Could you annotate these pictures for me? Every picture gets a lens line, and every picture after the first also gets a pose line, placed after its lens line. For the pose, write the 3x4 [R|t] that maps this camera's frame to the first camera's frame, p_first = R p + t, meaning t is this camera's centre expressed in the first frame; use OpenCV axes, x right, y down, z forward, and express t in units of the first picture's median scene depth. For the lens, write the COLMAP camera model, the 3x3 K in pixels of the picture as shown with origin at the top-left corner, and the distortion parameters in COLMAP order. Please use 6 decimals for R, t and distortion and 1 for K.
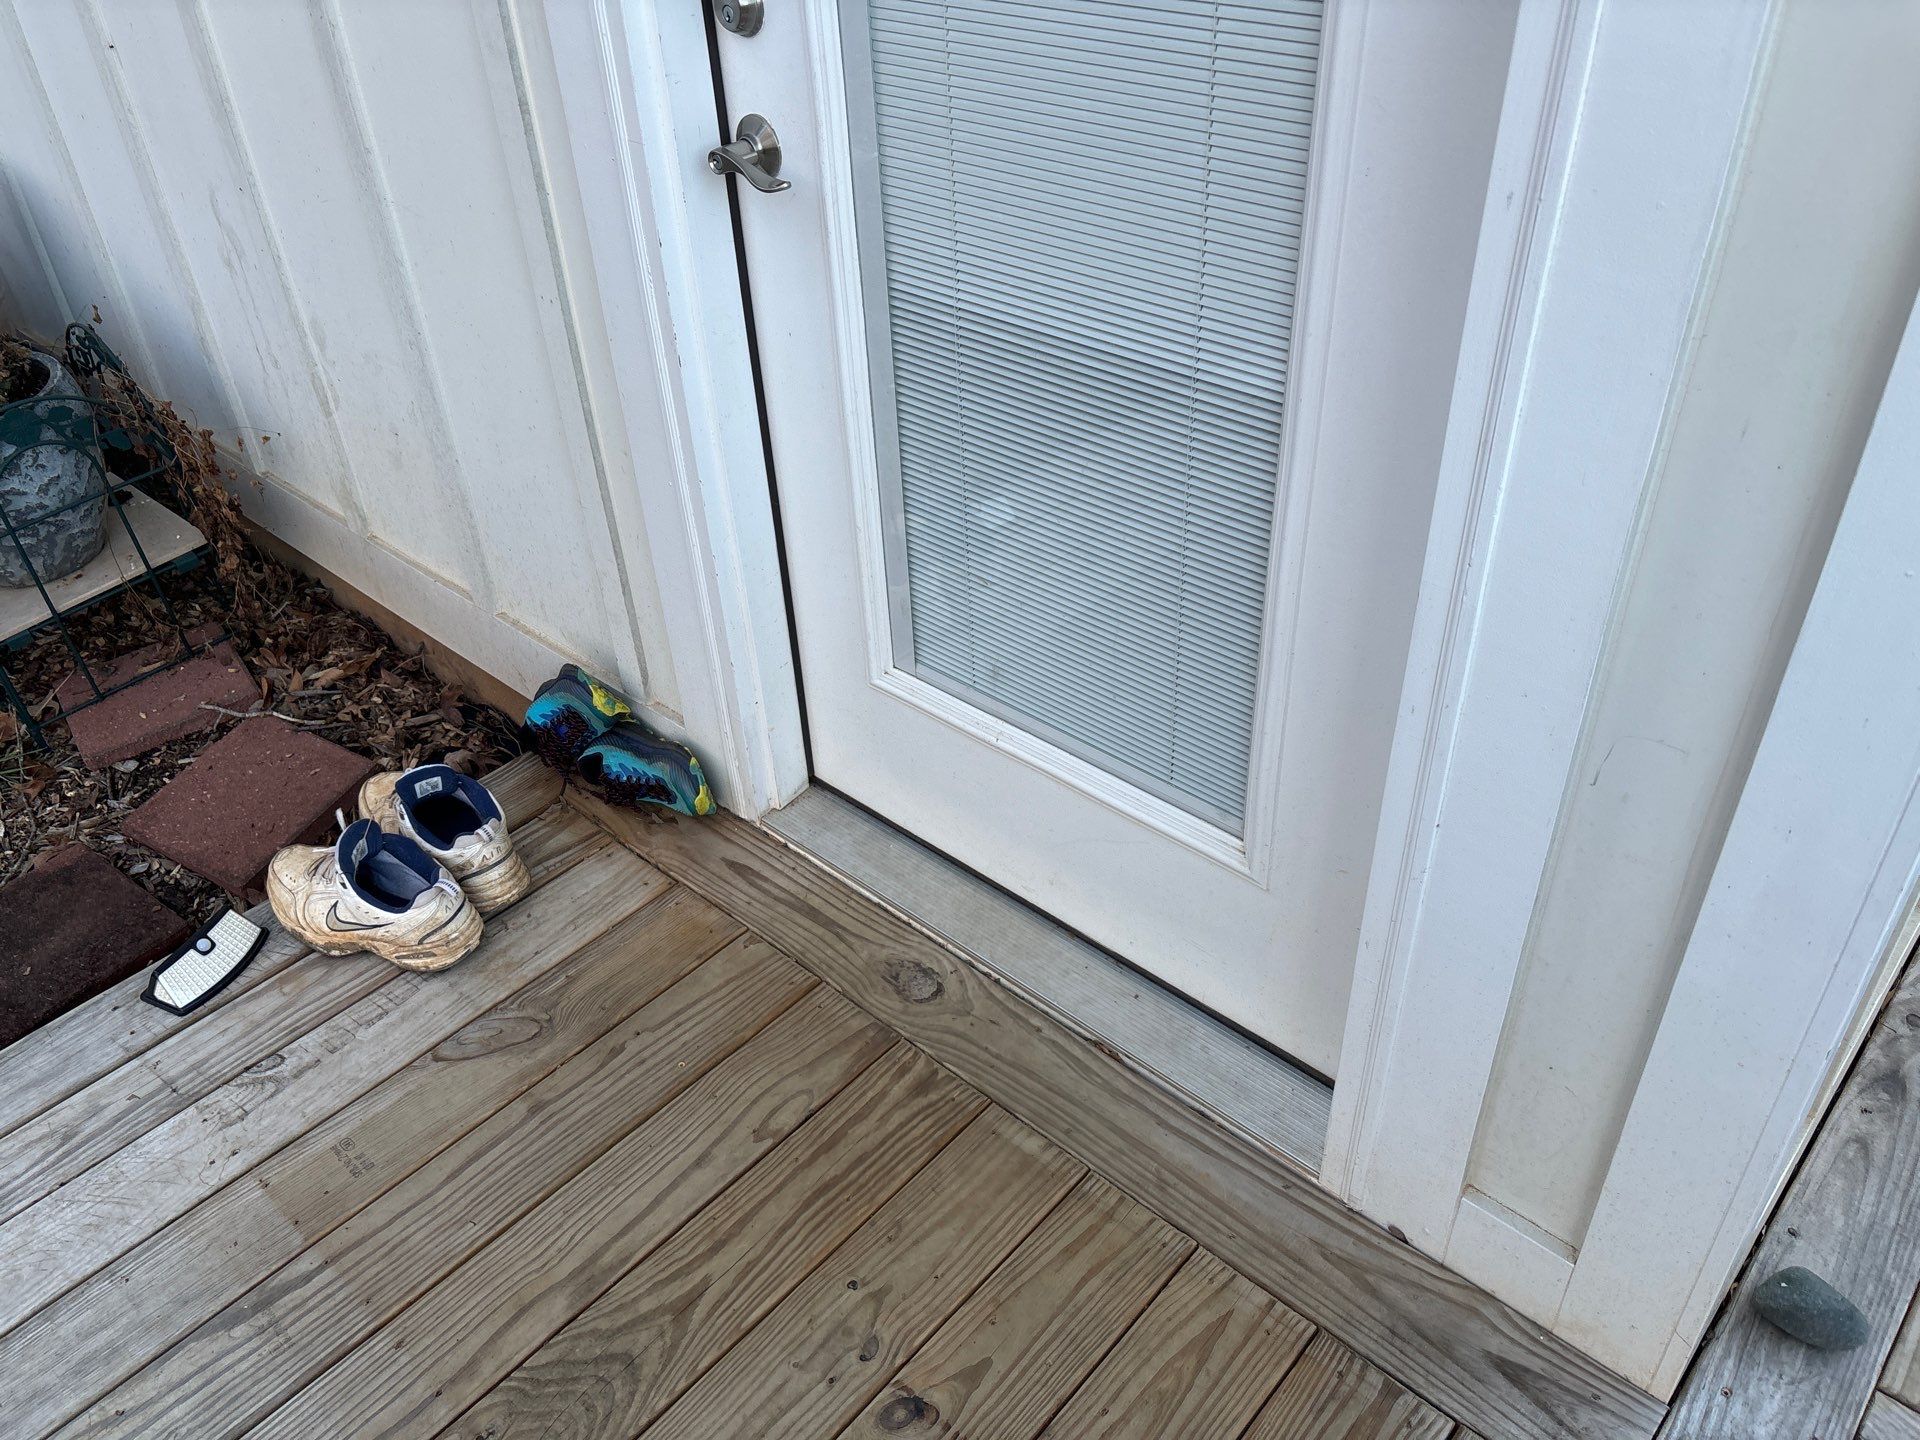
lens RADIAL K [[1446.8, 0, 960.0], [0, 1446.8, 720.0], [0, 0, 1]] dist [0.034832, -0.058910]
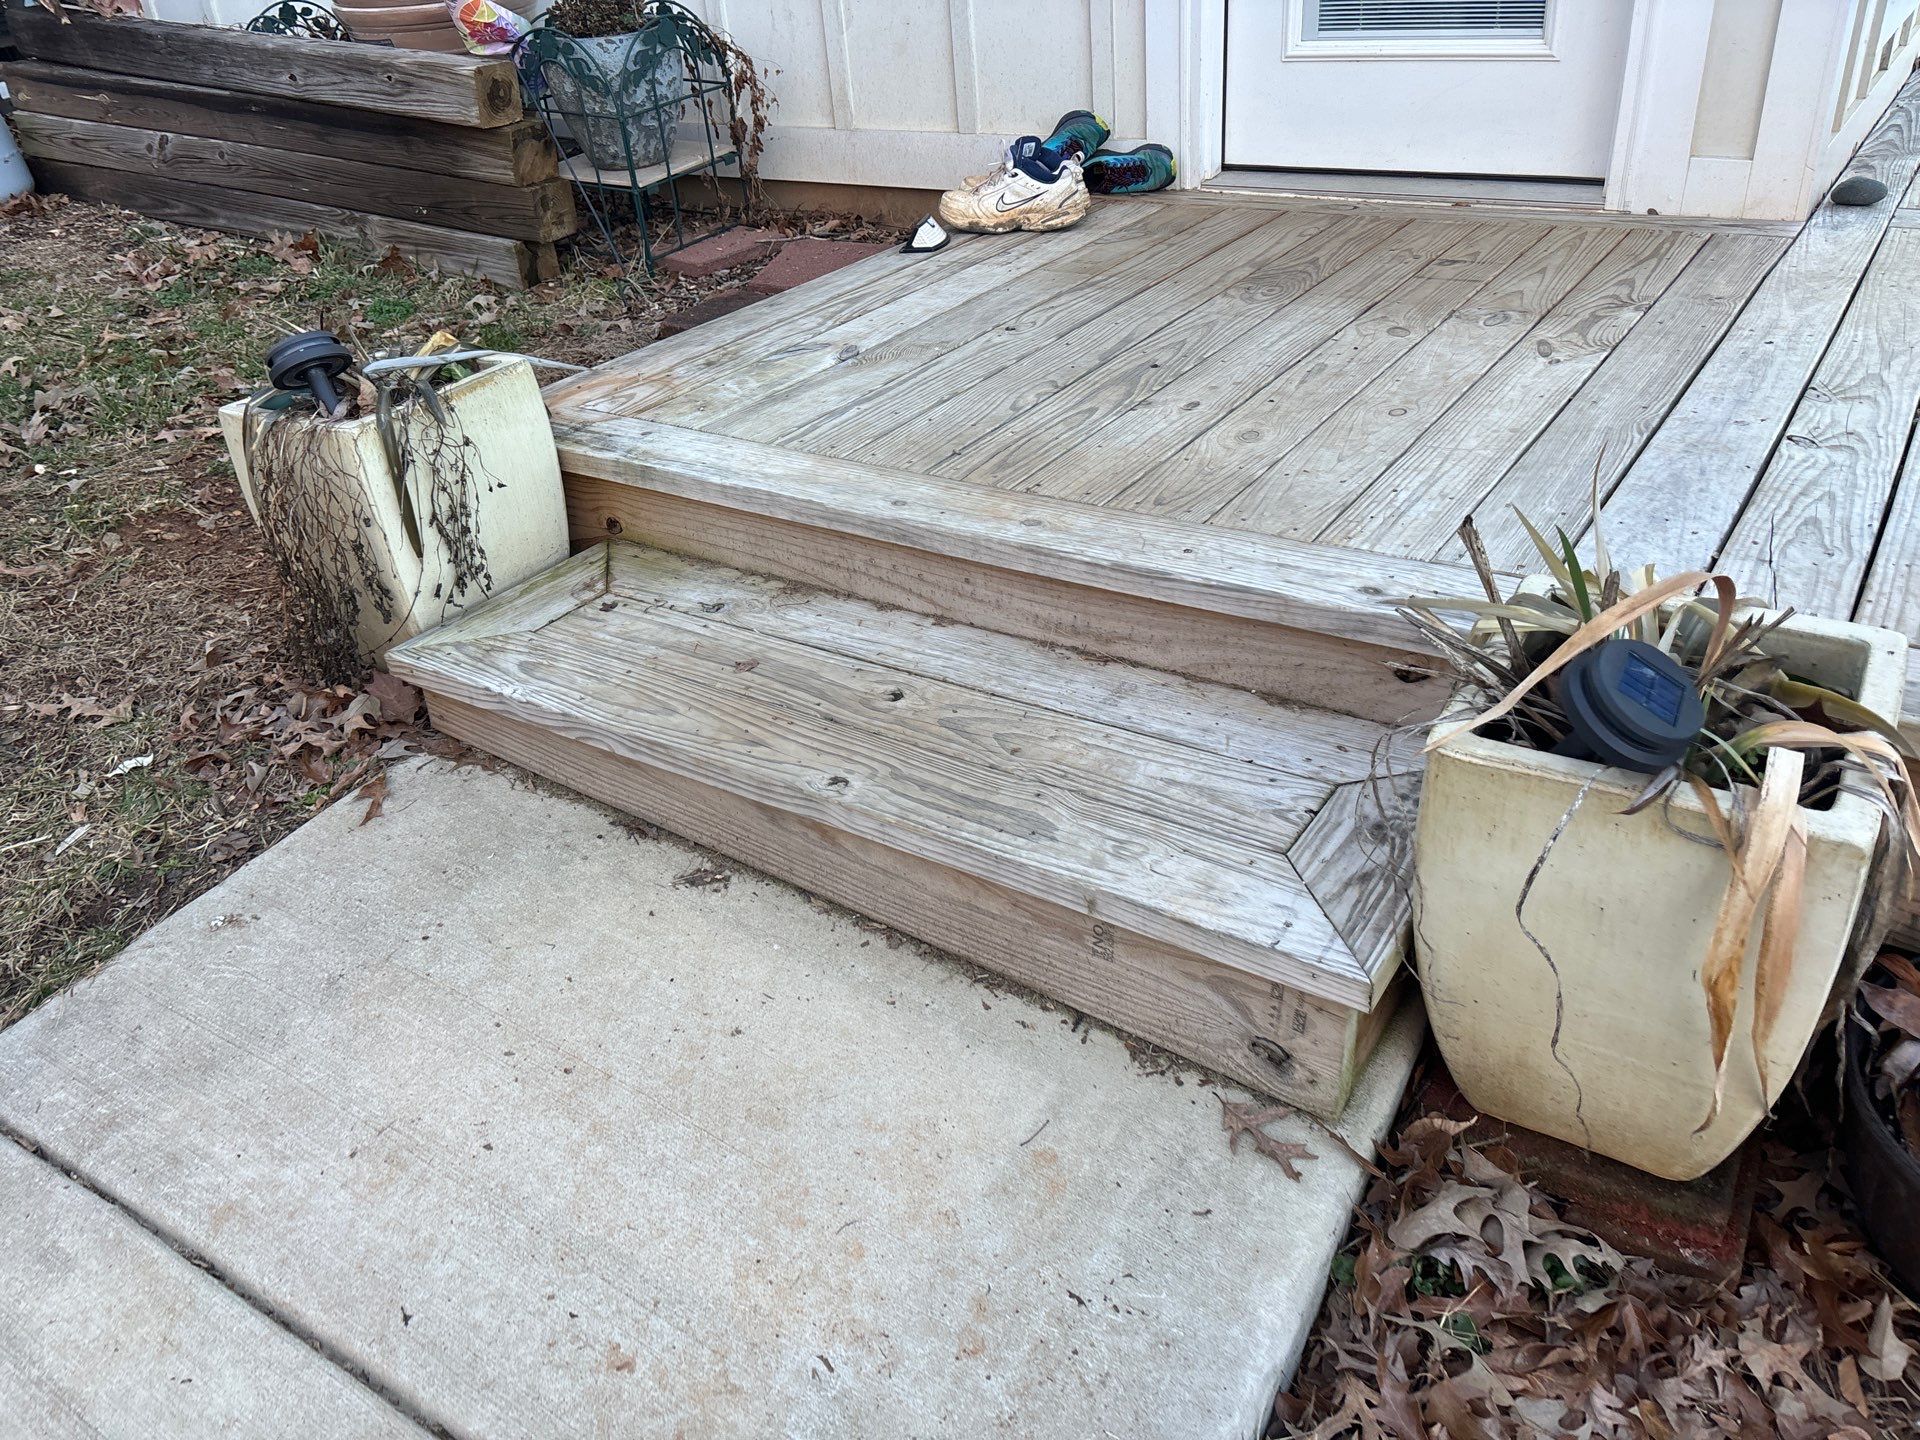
lens RADIAL K [[1446.8, 0, 960.0], [0, 1446.8, 720.0], [0, 0, 1]] dist [0.034832, -0.058910]
pose [[0.988323, -0.107775, 0.107715, -0.808274], [0.118766, 0.987727, -0.101436, 1.000696], [-0.095460, 0.113044, 0.988994, -0.680674]]
